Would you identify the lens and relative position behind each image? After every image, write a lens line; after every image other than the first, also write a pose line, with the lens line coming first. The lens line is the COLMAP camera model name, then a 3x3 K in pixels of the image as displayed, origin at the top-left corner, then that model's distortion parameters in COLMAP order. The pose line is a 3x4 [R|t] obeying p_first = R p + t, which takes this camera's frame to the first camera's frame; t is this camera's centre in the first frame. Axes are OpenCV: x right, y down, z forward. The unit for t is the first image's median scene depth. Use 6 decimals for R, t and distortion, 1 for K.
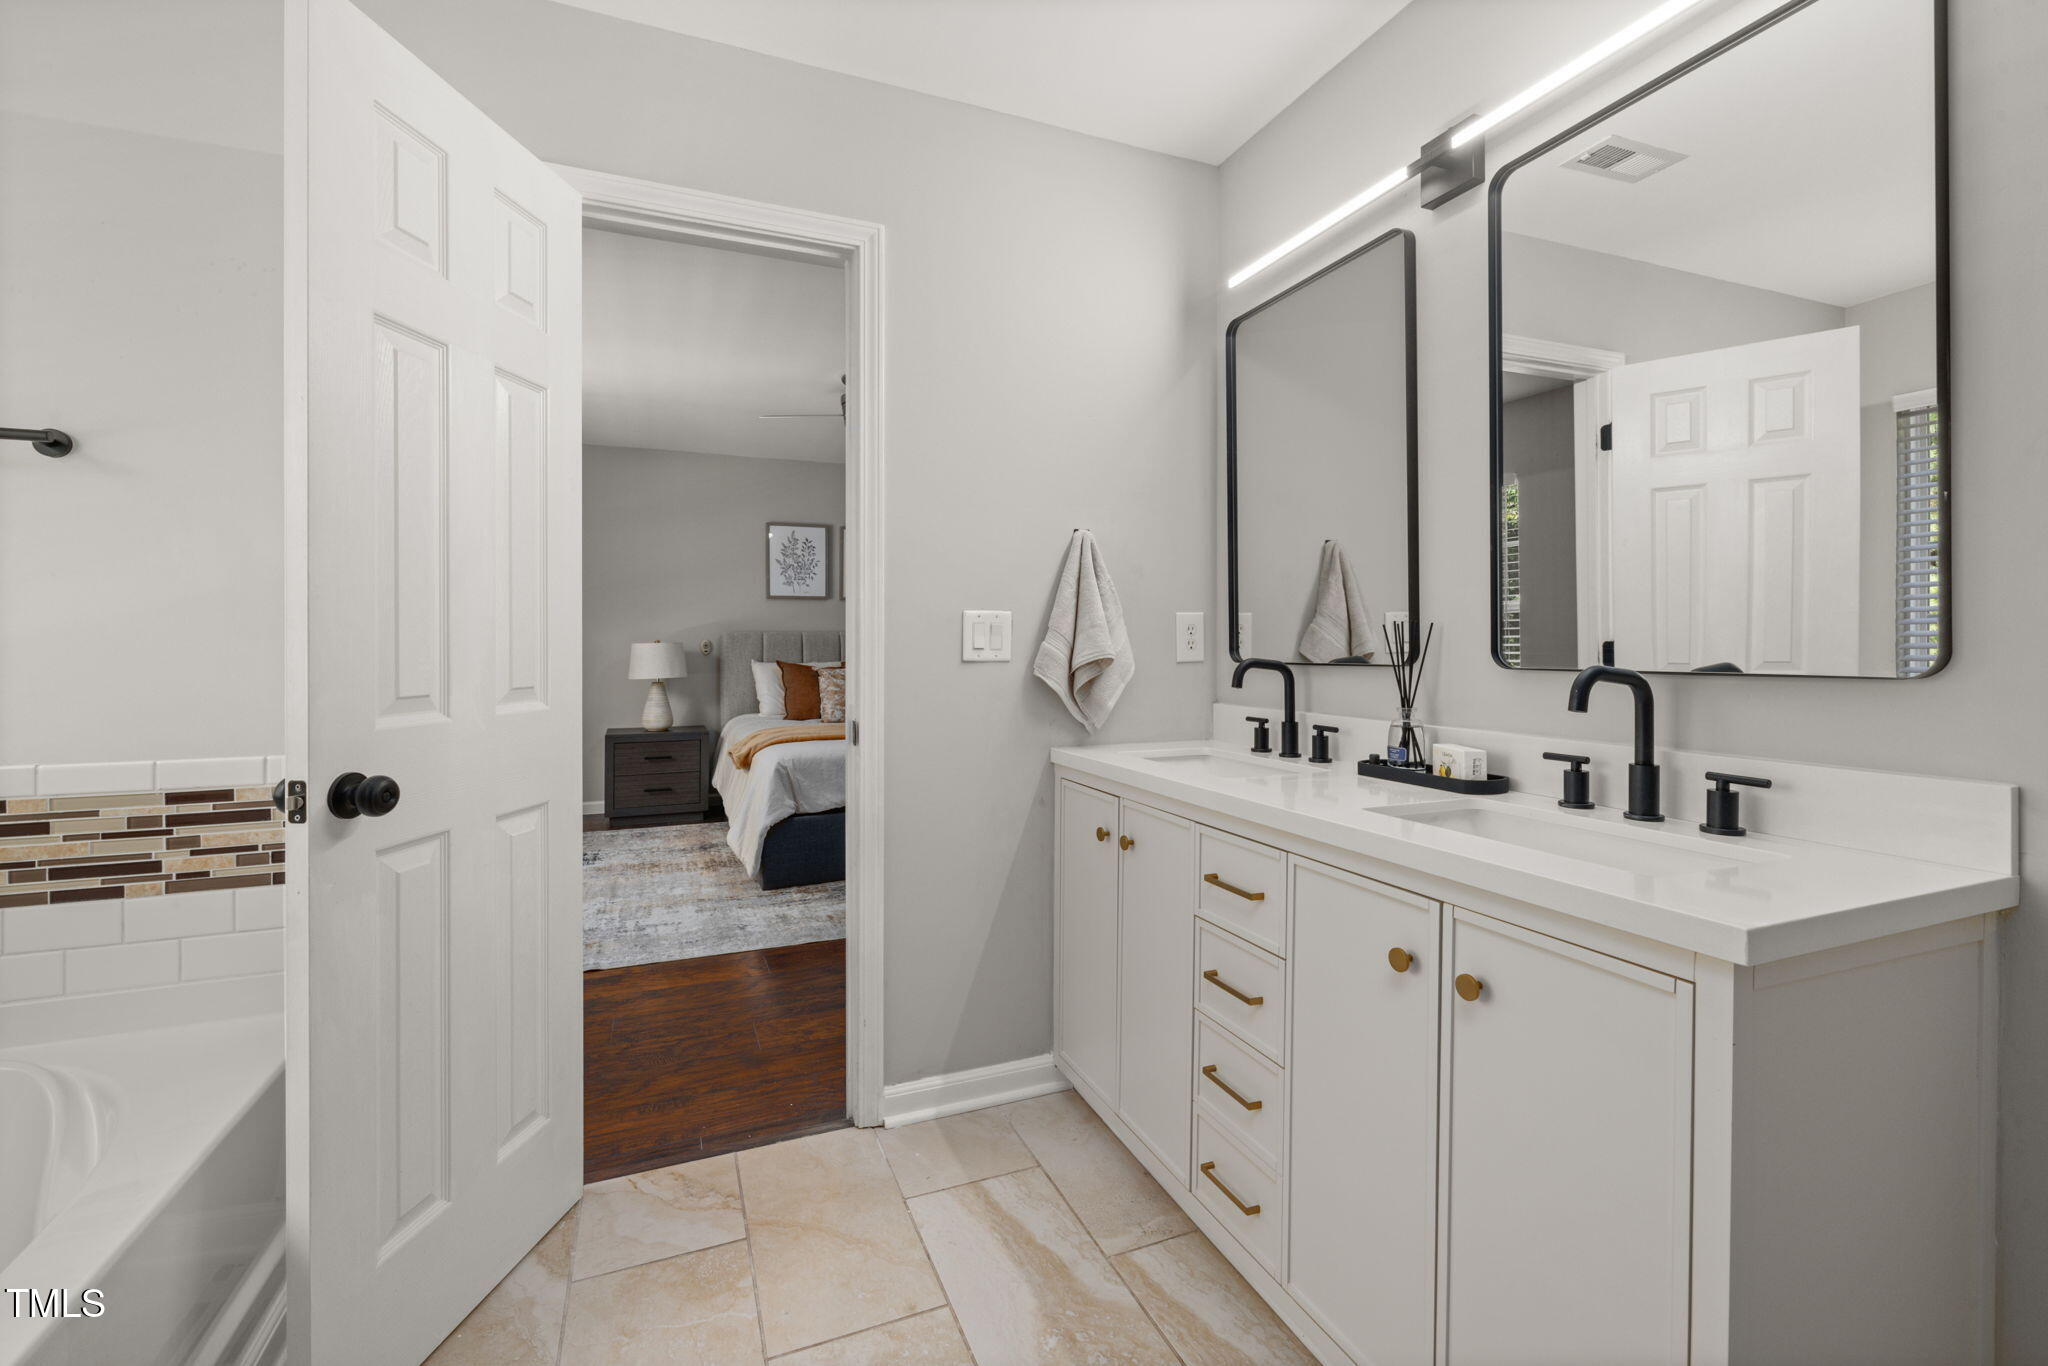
lens RADIAL K [[865.6, 0, 1013.3], [0, 865.6, 655.3], [0, 0, 1]] dist [0.000216, -0.000134]
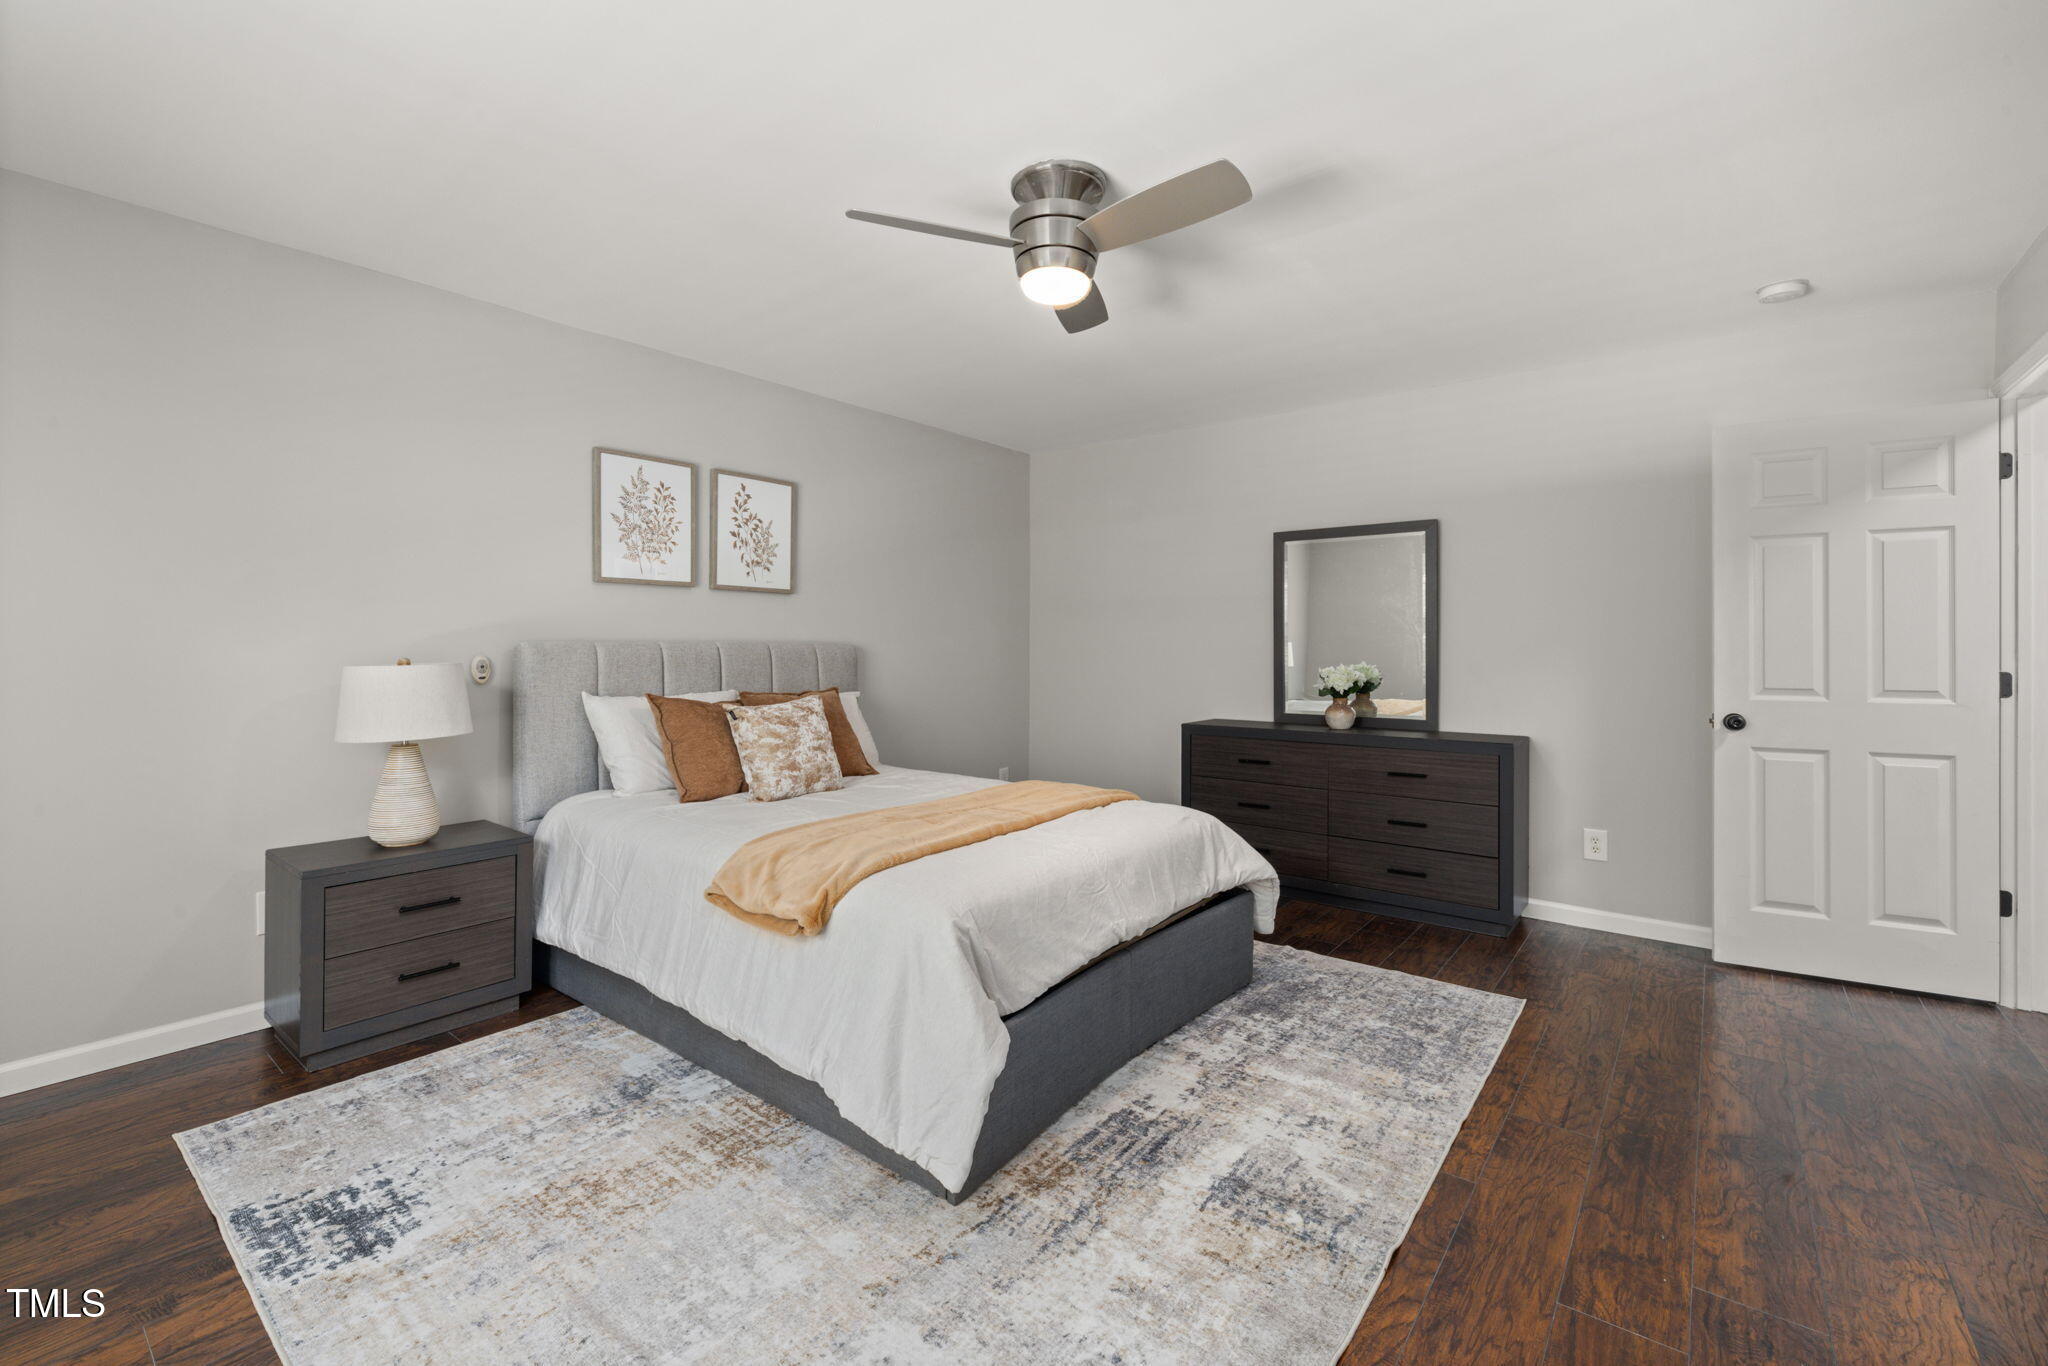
lens RADIAL K [[865.6, 0, 1012.8], [0, 865.6, 662.1], [0, 0, 1]] dist [0.000216, -0.000134]
pose [[0.877978, -0.005948, 0.478664, -0.332757], [0.003118, 0.999973, 0.006706, -0.017214], [-0.478691, -0.004395, 0.877972, 0.395185]]
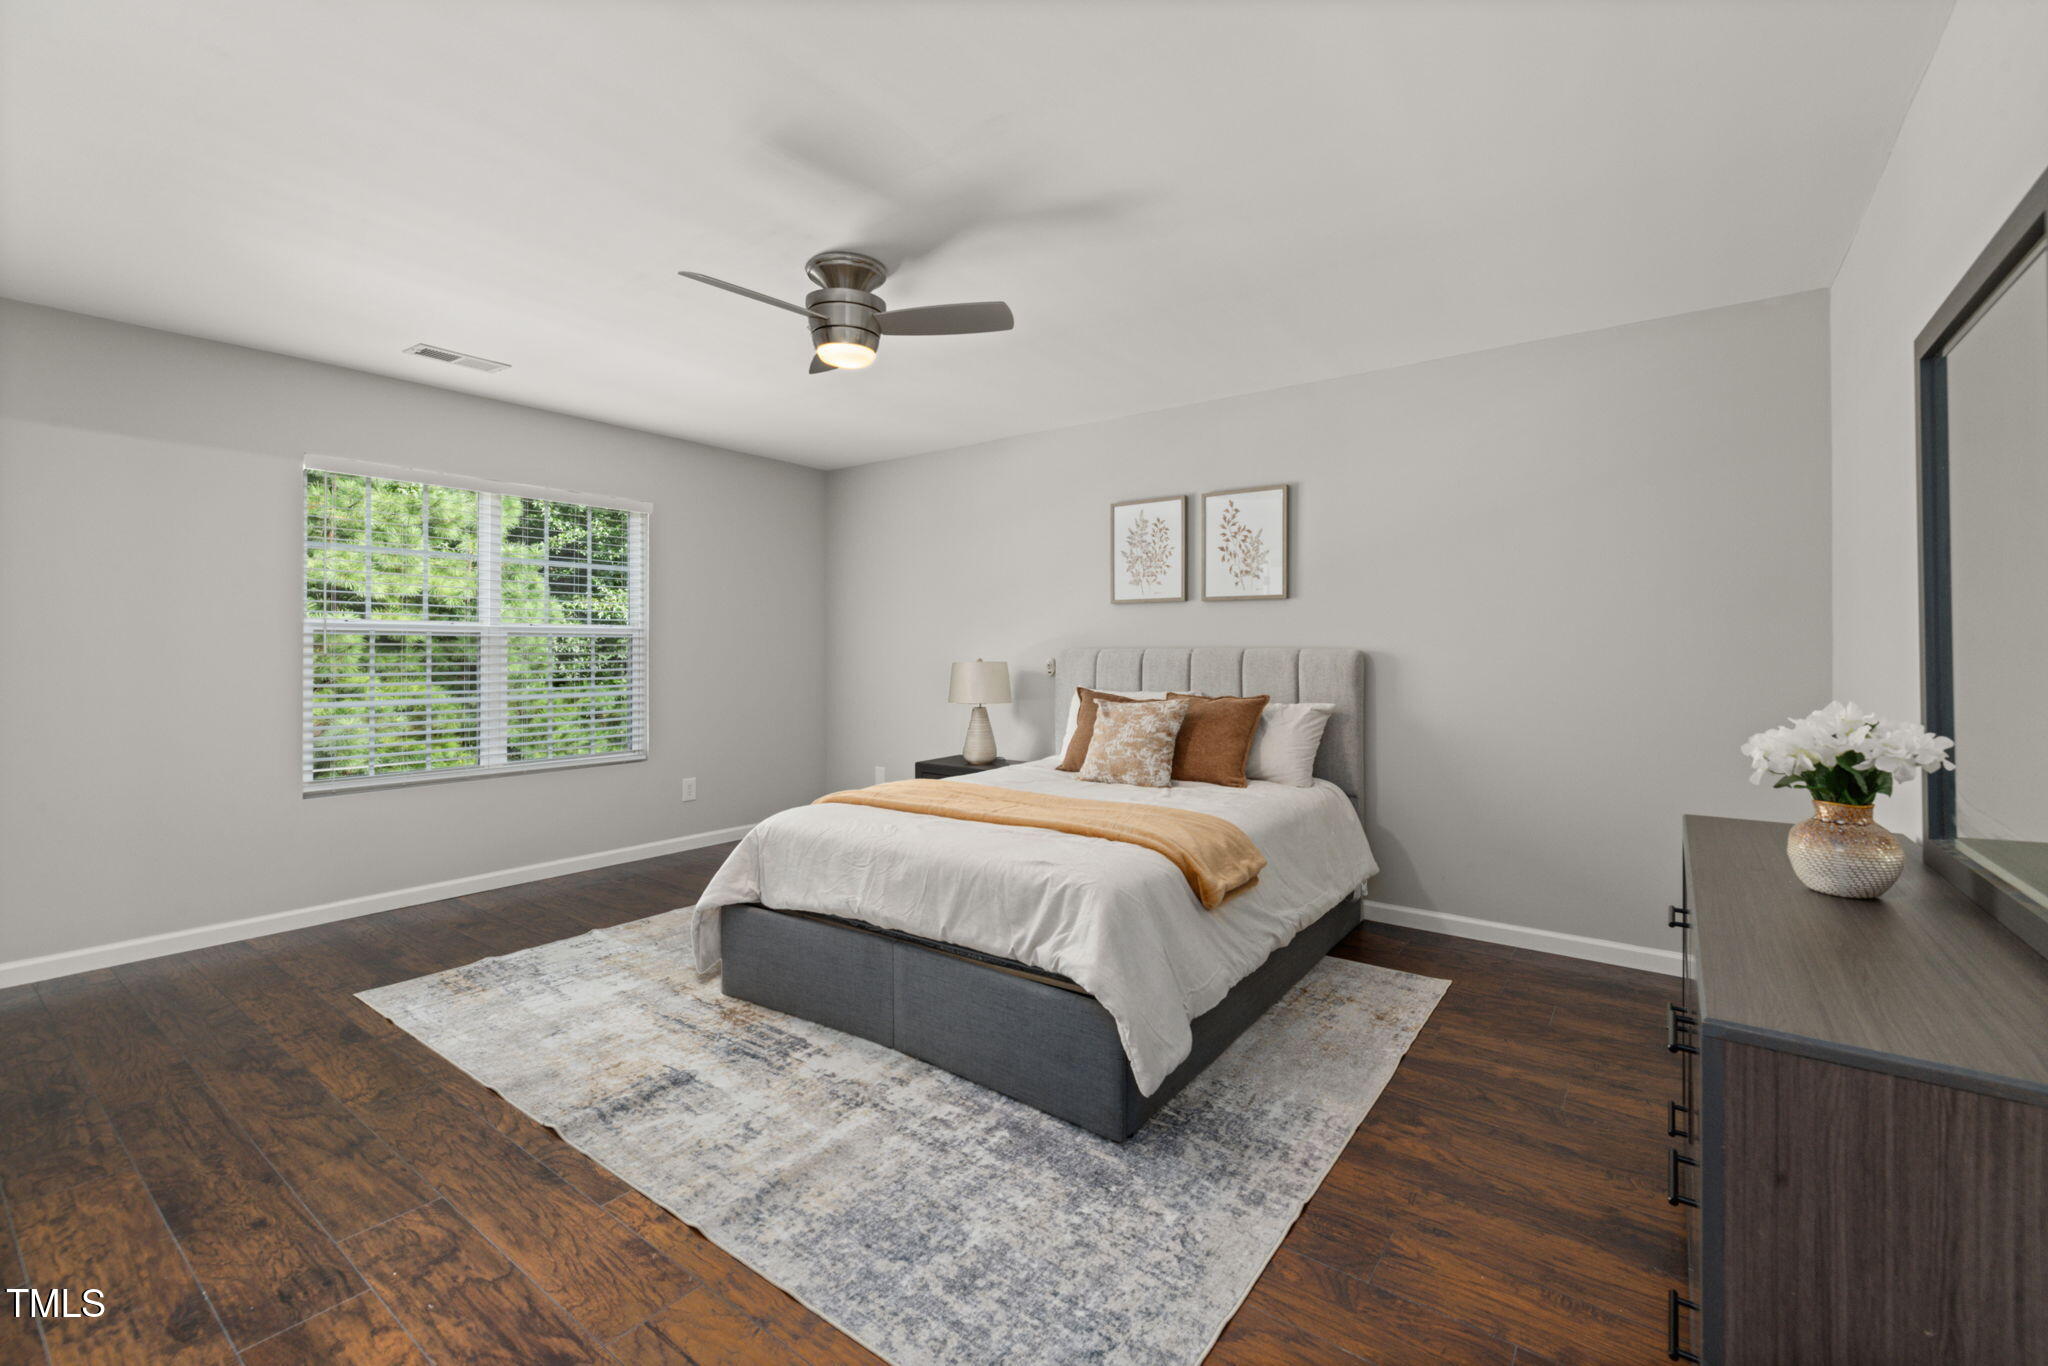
lens RADIAL K [[865.6, 0, 1019.2], [0, 865.6, 663.5], [0, 0, 1]] dist [0.000216, -0.000134]
pose [[0.516204, 0.014457, -0.856344, 0.339434], [-0.015380, 0.999853, 0.007608, -0.019251], [0.856328, 0.009244, 0.516350, 0.568568]]
